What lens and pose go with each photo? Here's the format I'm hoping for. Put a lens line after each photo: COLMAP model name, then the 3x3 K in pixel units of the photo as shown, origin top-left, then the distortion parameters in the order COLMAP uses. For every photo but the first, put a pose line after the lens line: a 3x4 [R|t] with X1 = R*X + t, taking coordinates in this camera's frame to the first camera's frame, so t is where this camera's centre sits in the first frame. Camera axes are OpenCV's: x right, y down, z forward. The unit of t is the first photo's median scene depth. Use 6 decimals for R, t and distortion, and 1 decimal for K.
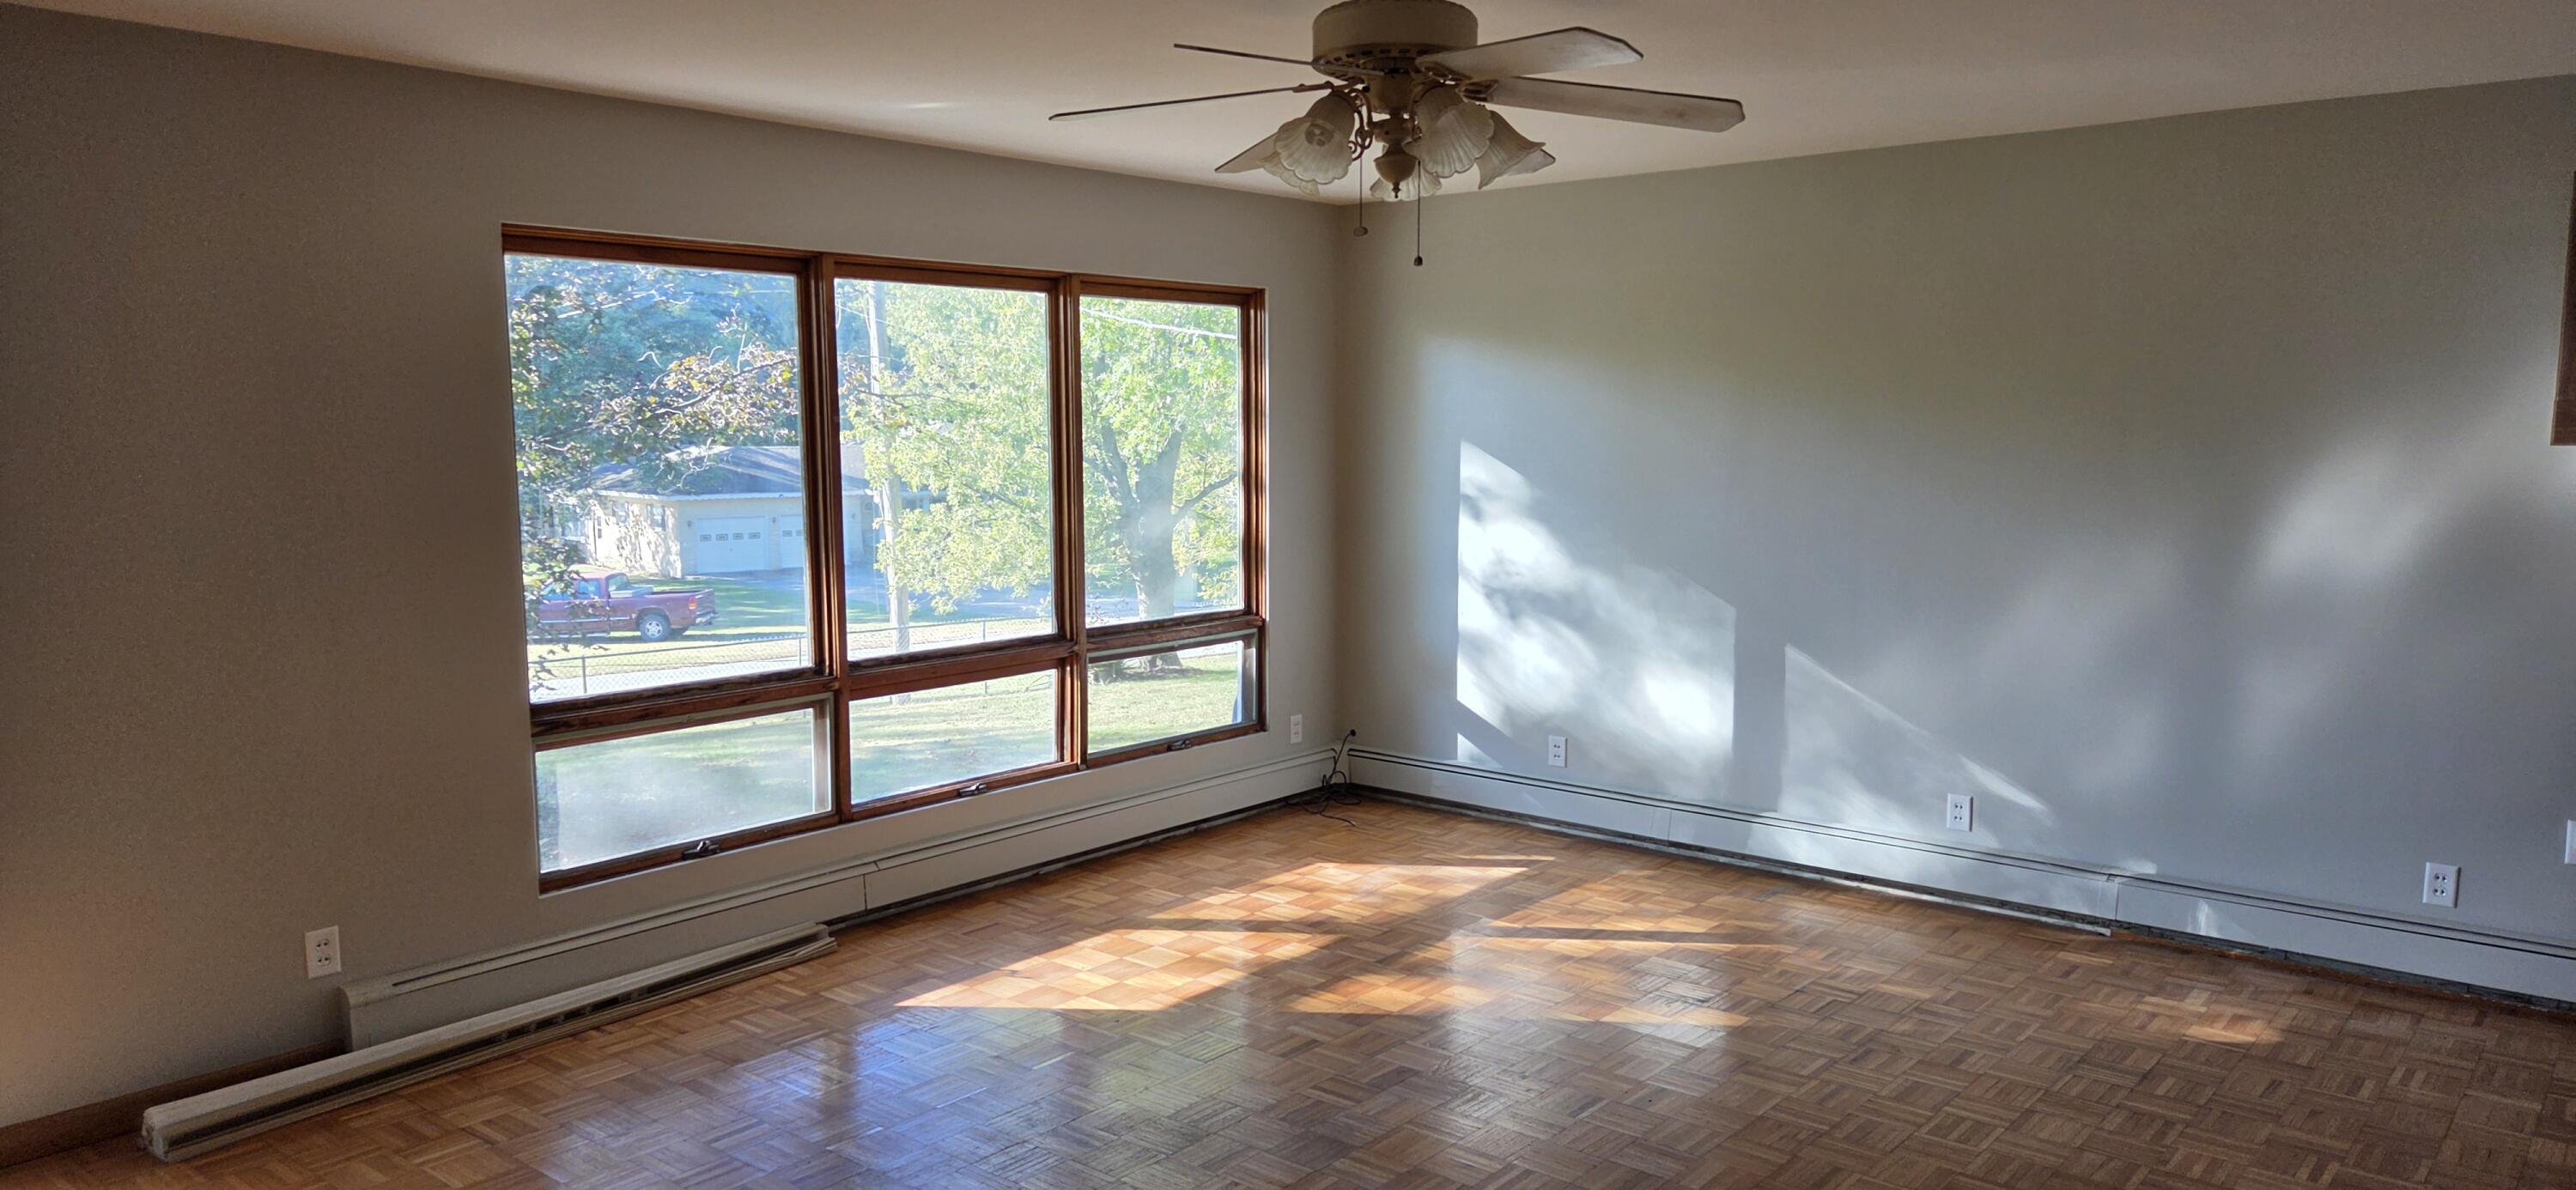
lens RADIAL K [[1615.3, 0, 1288.0], [0, 1615.3, 595.0], [0, 0, 1]] dist [0.002891, 0.000465]
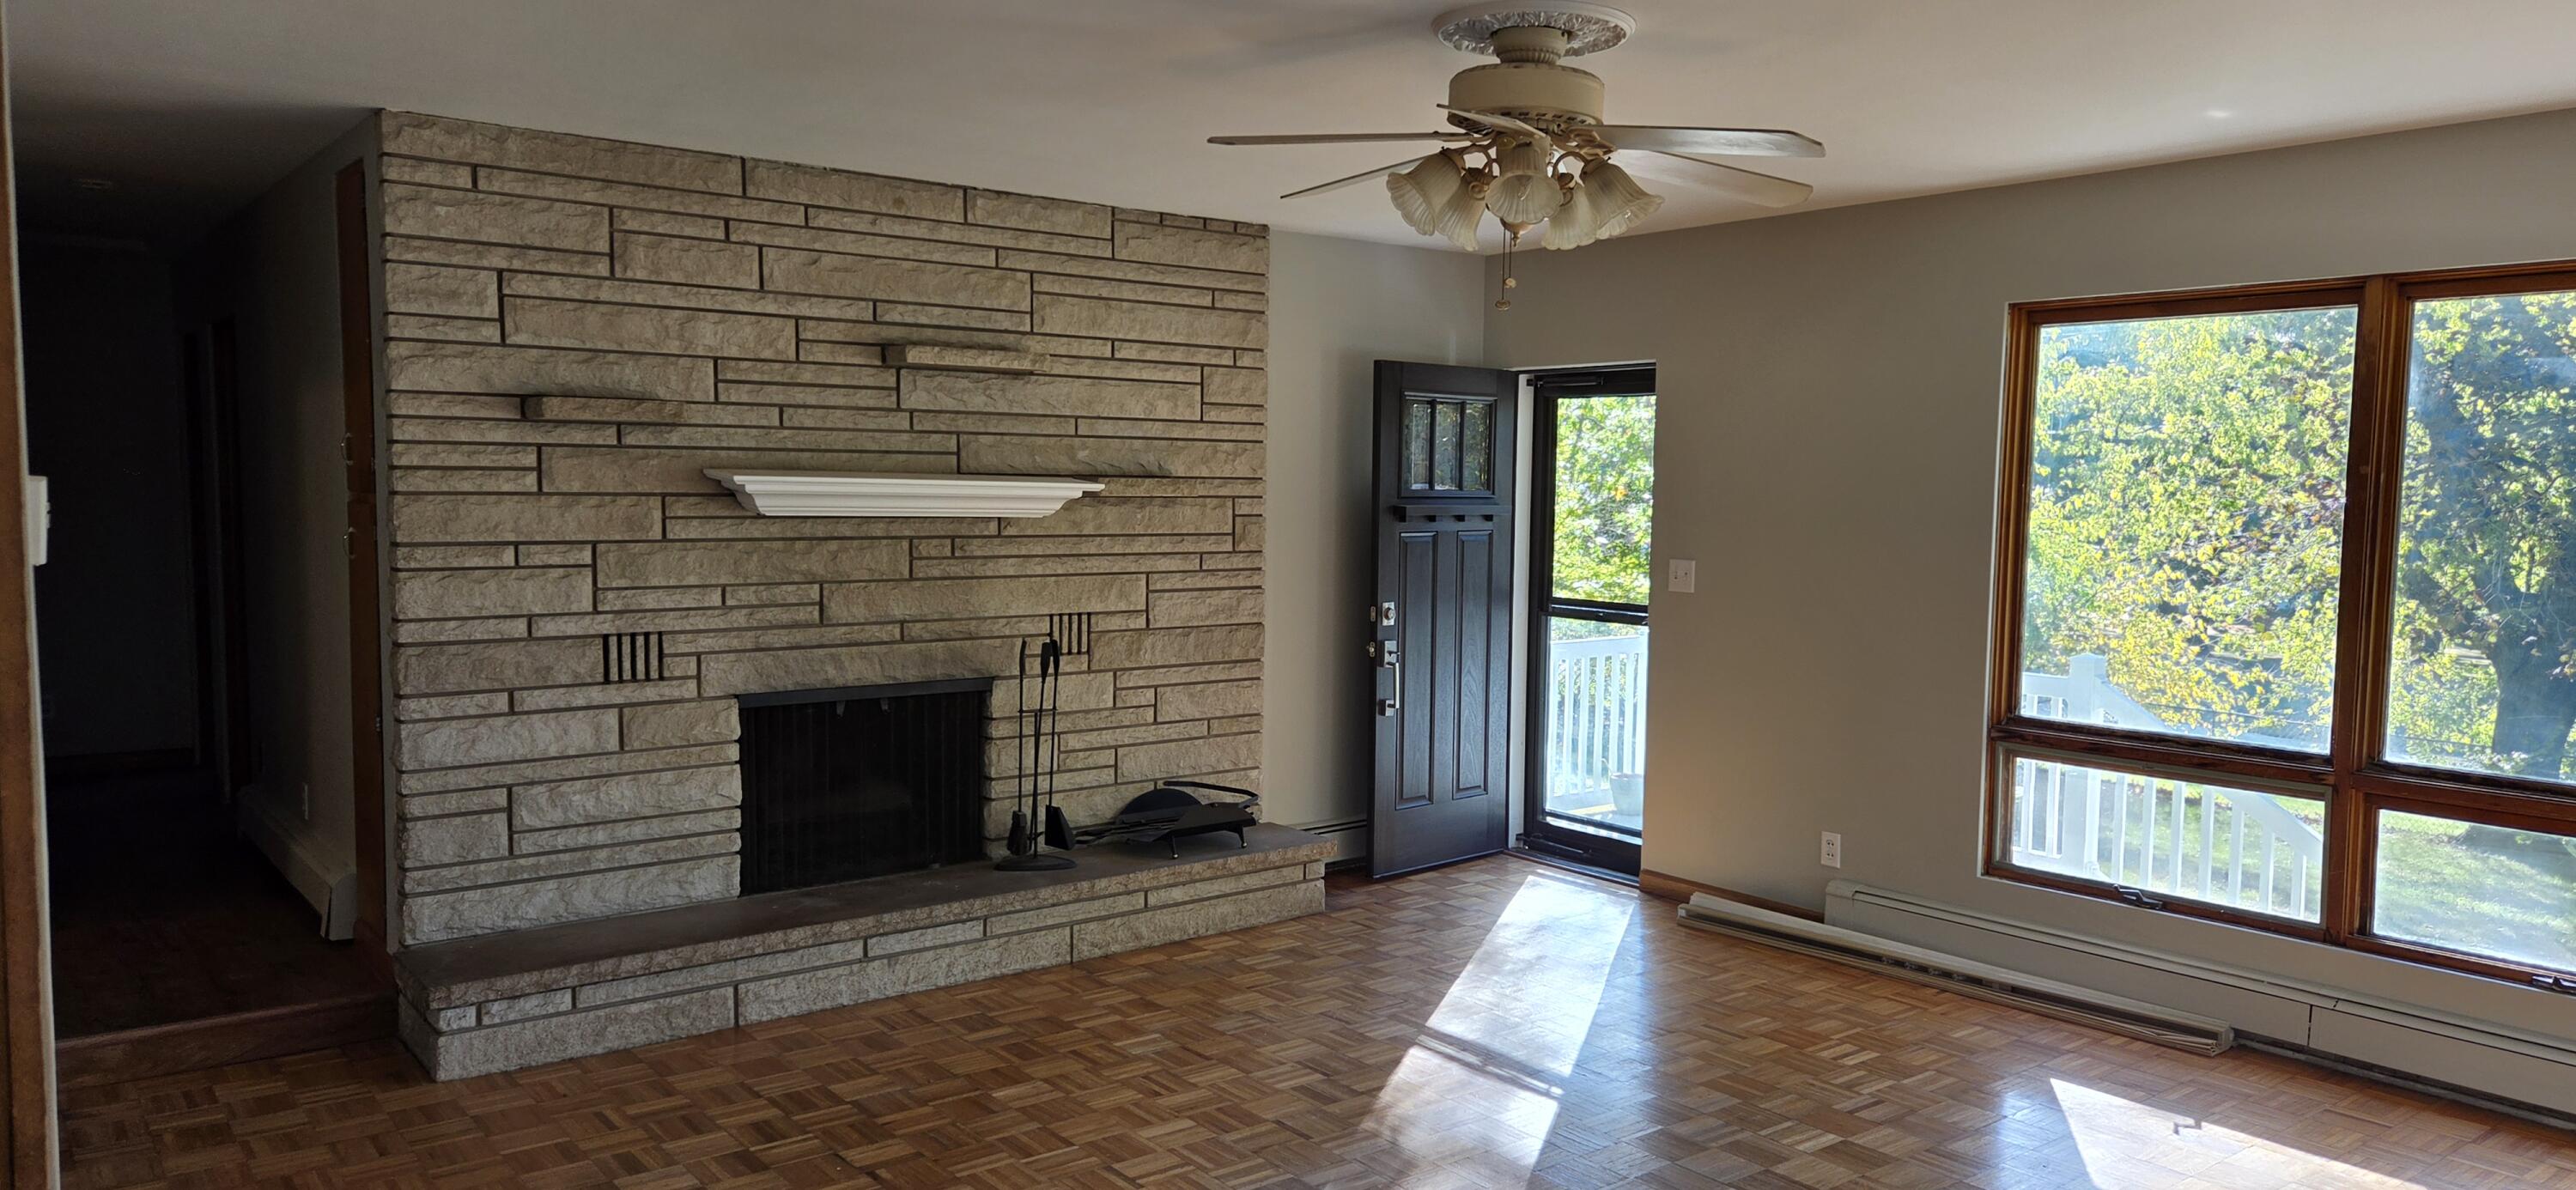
lens RADIAL K [[1615.3, 0, 1288.0], [0, 1615.3, 595.0], [0, 0, 1]] dist [0.002891, 0.000465]
pose [[-0.199153, 0.070972, -0.977395, 0.718741], [-0.114860, 0.988809, 0.095205, -0.064171], [0.973214, 0.131224, -0.188772, 0.664821]]
